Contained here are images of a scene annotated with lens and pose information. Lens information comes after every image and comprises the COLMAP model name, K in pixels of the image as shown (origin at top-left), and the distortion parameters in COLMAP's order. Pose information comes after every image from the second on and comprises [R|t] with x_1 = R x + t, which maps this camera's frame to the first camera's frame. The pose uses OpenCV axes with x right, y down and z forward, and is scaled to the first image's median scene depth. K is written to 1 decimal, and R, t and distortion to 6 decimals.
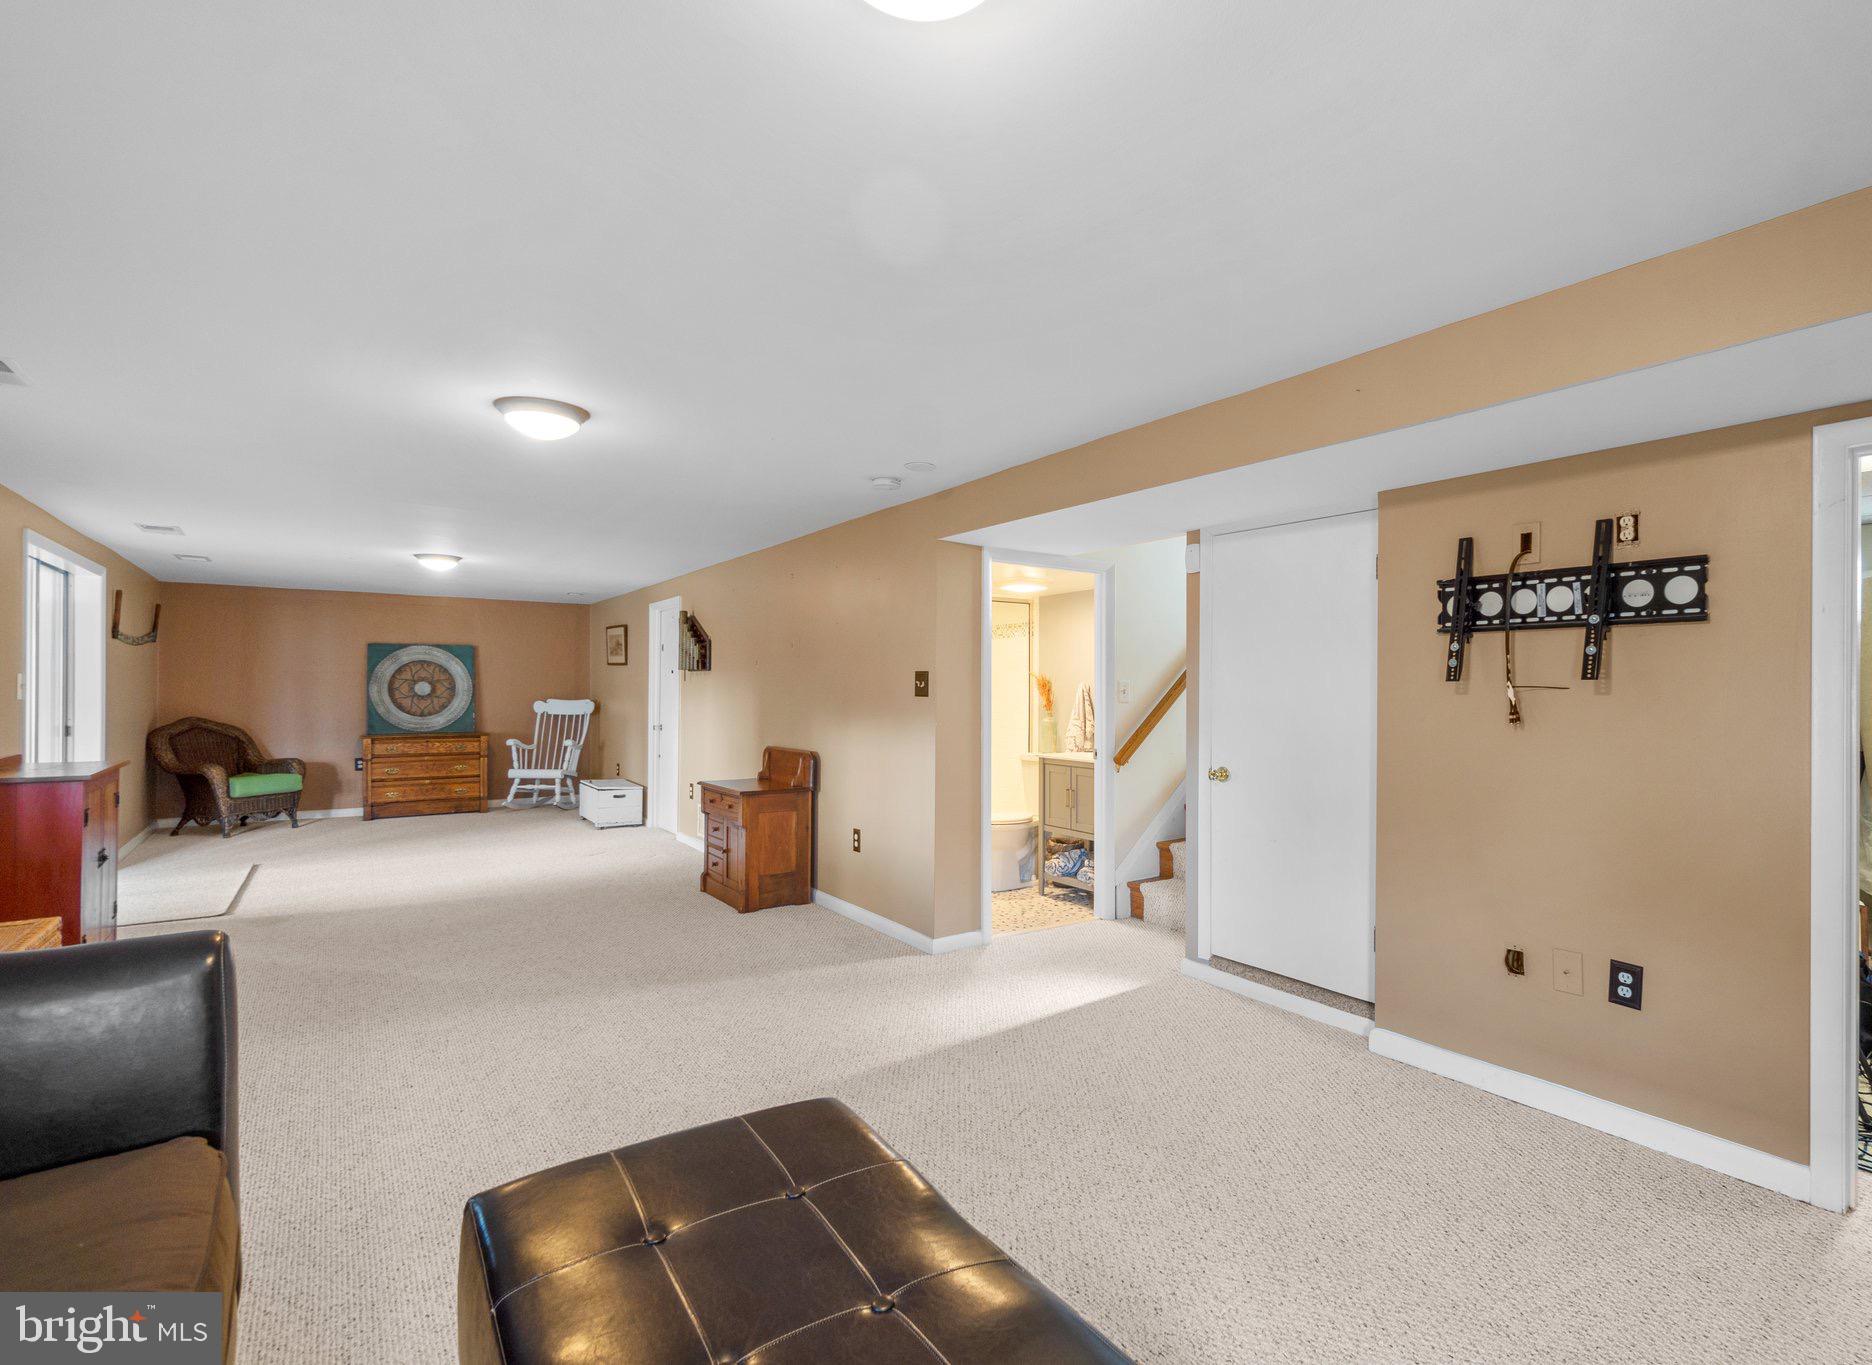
lens RADIAL K [[893.6, 0, 937.0], [0, 893.6, 684.7], [0, 0, 1]] dist [-0.000108, -0.000038]
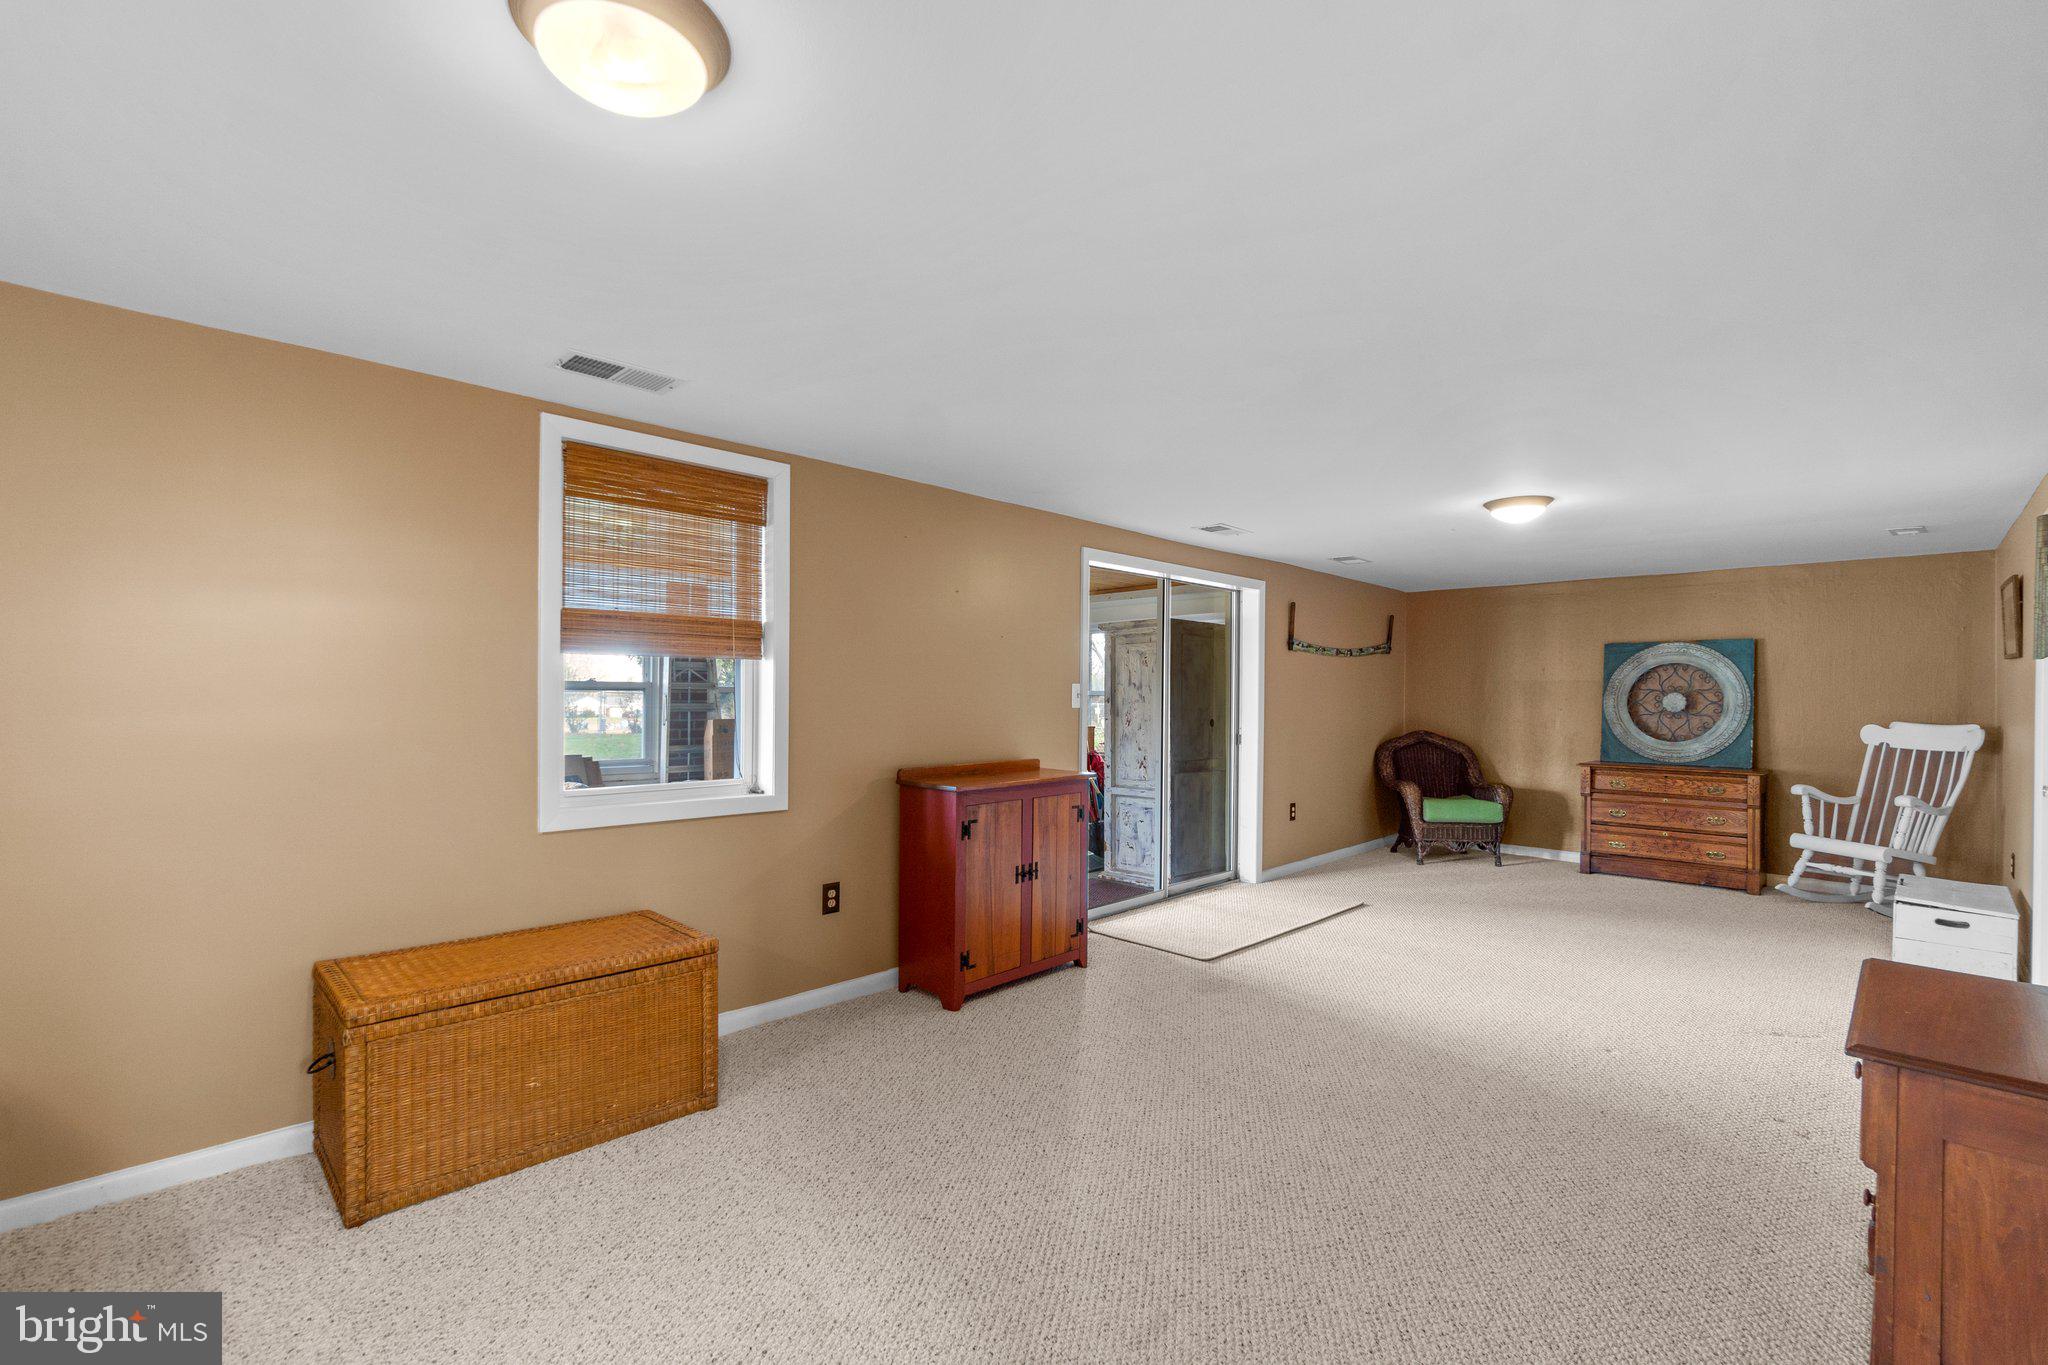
lens RADIAL K [[894.1, 0, 1077.7], [0, 894.1, 696.7], [0, 0, 1]] dist [-0.001002, -0.000060]
pose [[0.237047, -0.000380, -0.971498, 0.006892], [-0.003056, 0.999995, -0.001137, 0.002060], [0.971493, 0.003239, 0.237045, 0.371173]]
